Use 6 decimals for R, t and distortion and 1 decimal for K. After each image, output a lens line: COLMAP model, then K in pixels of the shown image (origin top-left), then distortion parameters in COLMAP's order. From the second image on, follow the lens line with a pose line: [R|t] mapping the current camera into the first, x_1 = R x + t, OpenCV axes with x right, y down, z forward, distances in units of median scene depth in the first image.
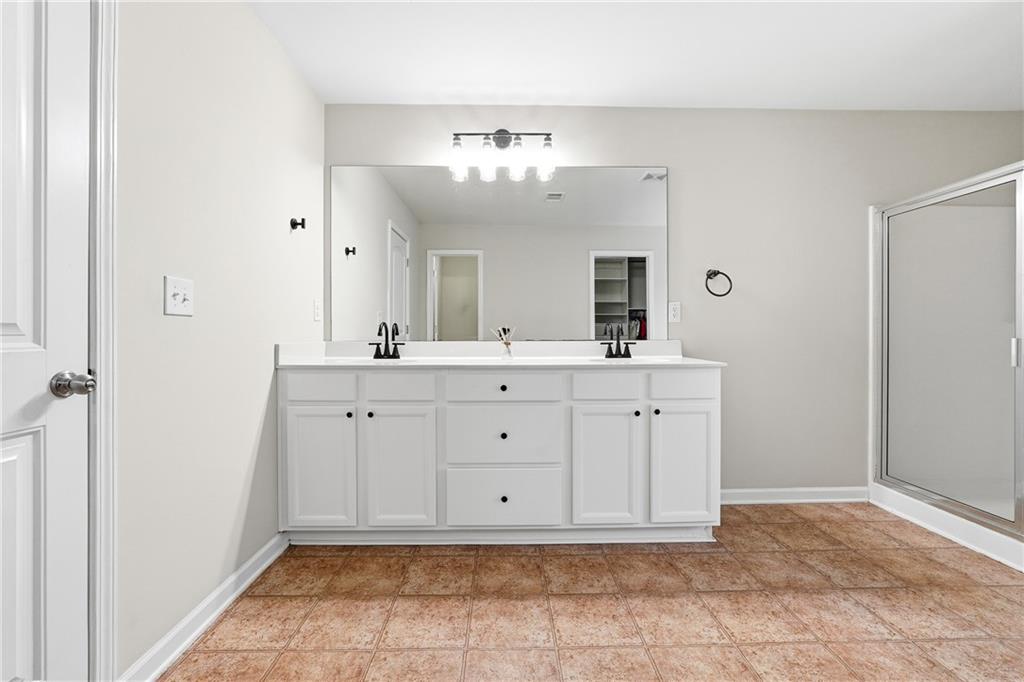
lens RADIAL K [[423.7, 0, 510.6], [0, 423.7, 333.1], [0, 0, 1]] dist [-0.014858, 0.006552]
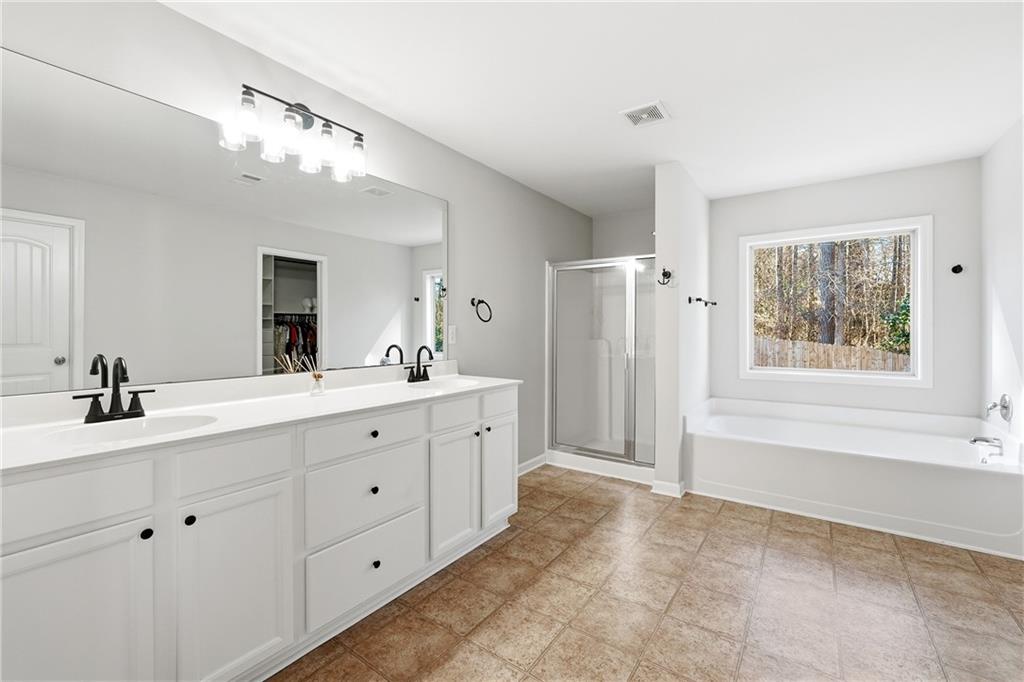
lens RADIAL K [[423.7, 0, 510.6], [0, 423.7, 333.1], [0, 0, 1]] dist [-0.014858, 0.006552]
pose [[0.609568, -0.001354, 0.792733, -0.421580], [-0.001943, 0.999993, 0.003203, -0.061075], [-0.792731, -0.003493, 0.609561, 0.218697]]
